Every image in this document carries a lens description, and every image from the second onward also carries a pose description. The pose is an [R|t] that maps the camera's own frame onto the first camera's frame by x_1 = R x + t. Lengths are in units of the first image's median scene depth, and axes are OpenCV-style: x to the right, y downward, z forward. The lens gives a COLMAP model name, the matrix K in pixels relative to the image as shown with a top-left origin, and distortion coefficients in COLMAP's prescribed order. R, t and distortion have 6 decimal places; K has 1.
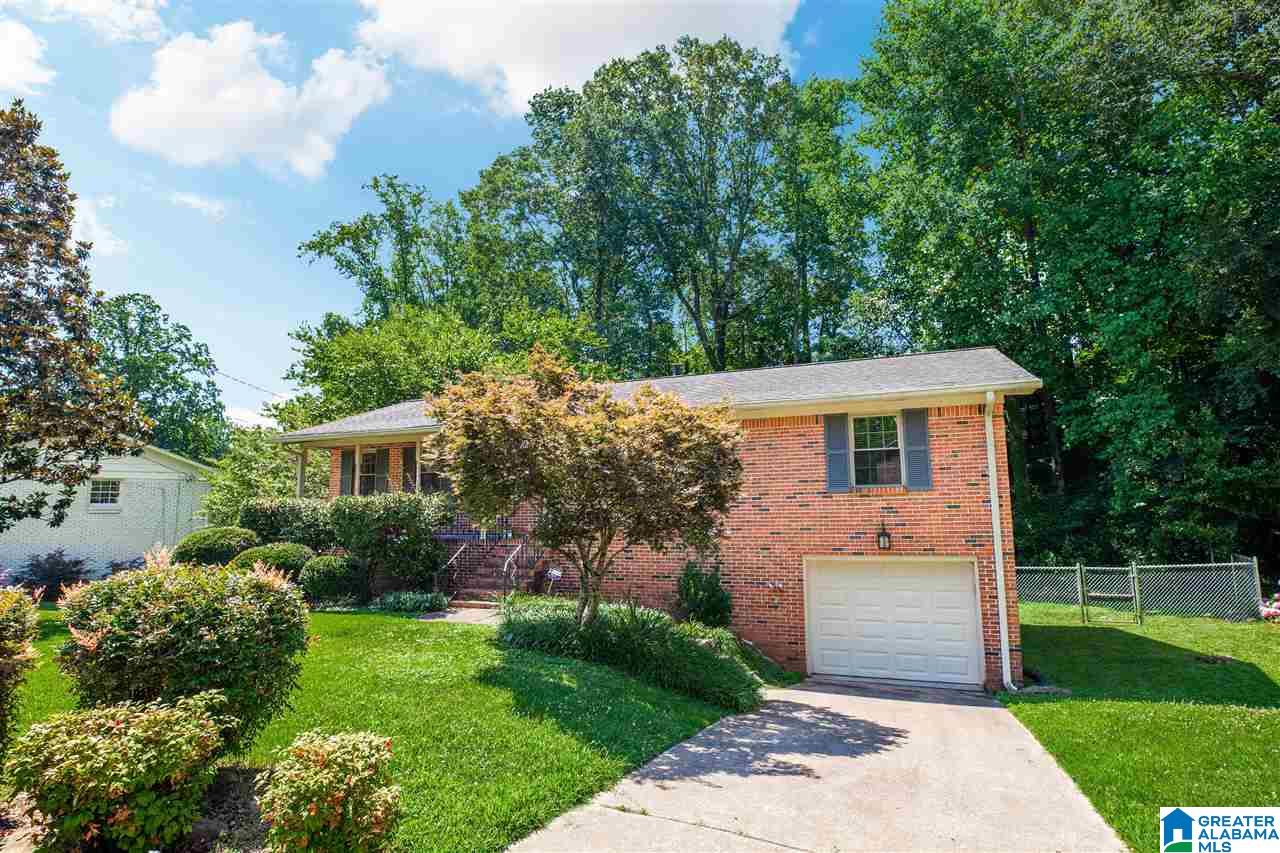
lens RADIAL K [[649.3, 0, 640.0], [0, 649.3, 426.5], [0, 0, 1]] dist [-0.027622, 0.001040]
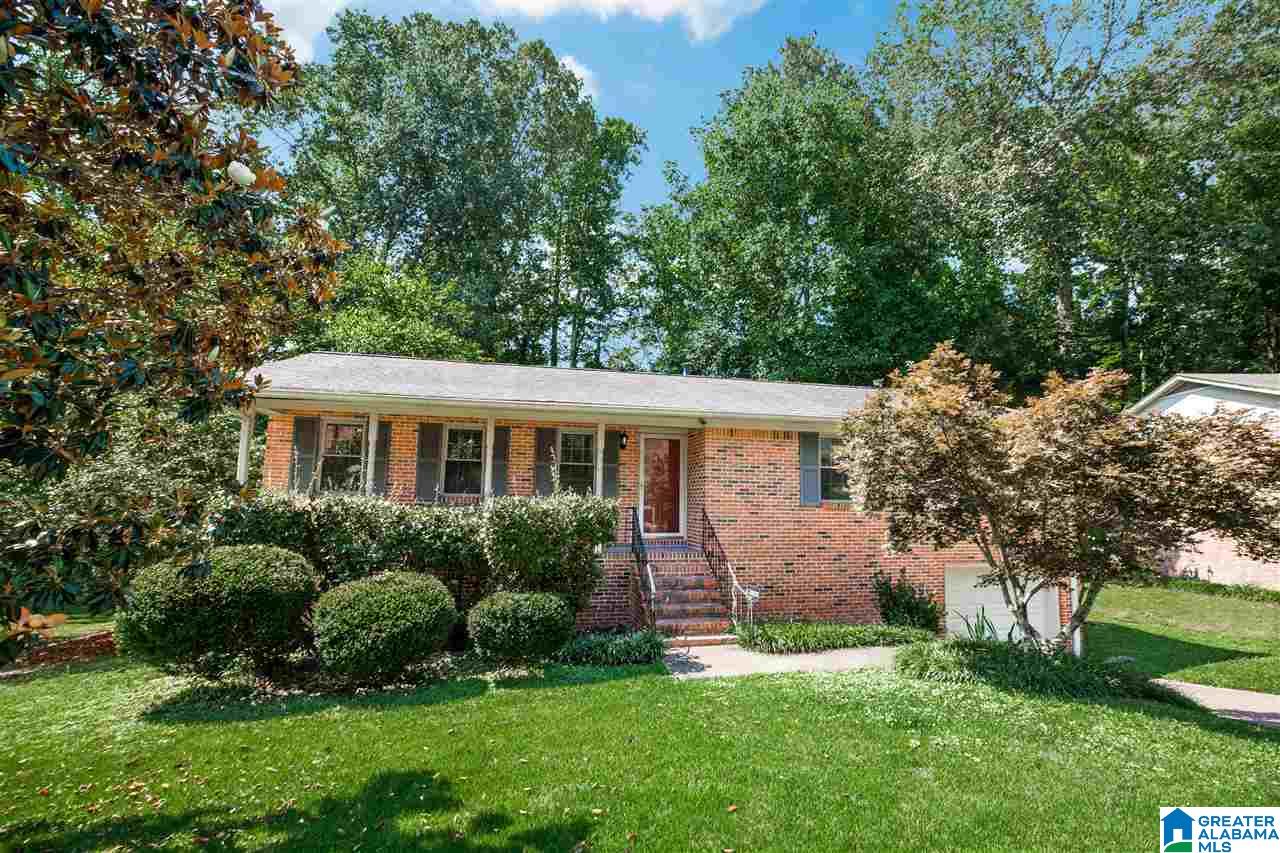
lens RADIAL K [[585.9, 0, 640.0], [0, 585.9, 426.5], [0, 0, 1]] dist [-0.044270, 0.013311]
pose [[0.824549, 0.094232, 0.557889, -0.263189], [-0.100353, 0.994757, -0.019702, 0.012785], [-0.556820, -0.039740, 0.829682, 0.166594]]
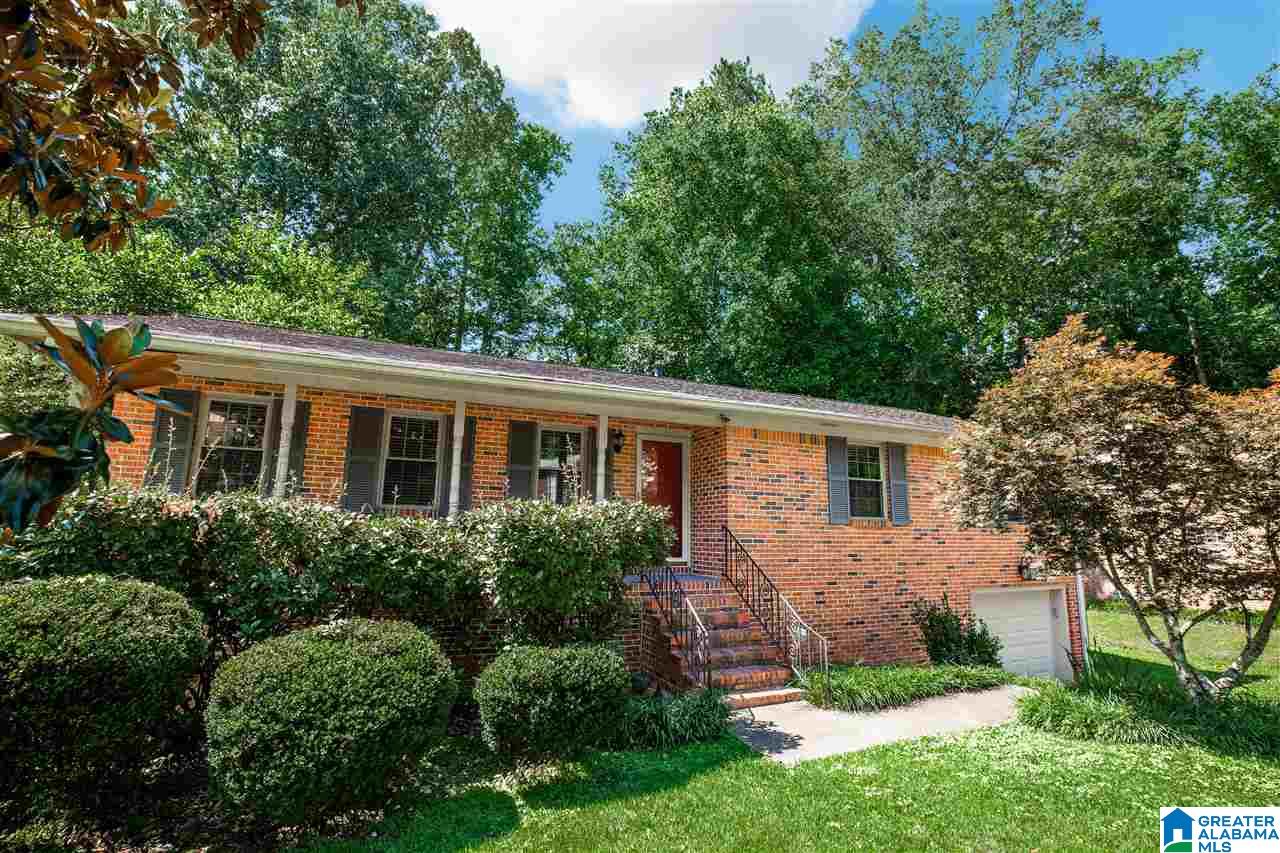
lens RADIAL K [[585.9, 0, 640.0], [0, 585.9, 426.5], [0, 0, 1]] dist [-0.044270, 0.013311]
pose [[0.701897, 0.149076, 0.696503, -0.264110], [-0.118652, 0.988661, -0.092037, 0.032384], [-0.702326, -0.018041, 0.711626, 0.254428]]
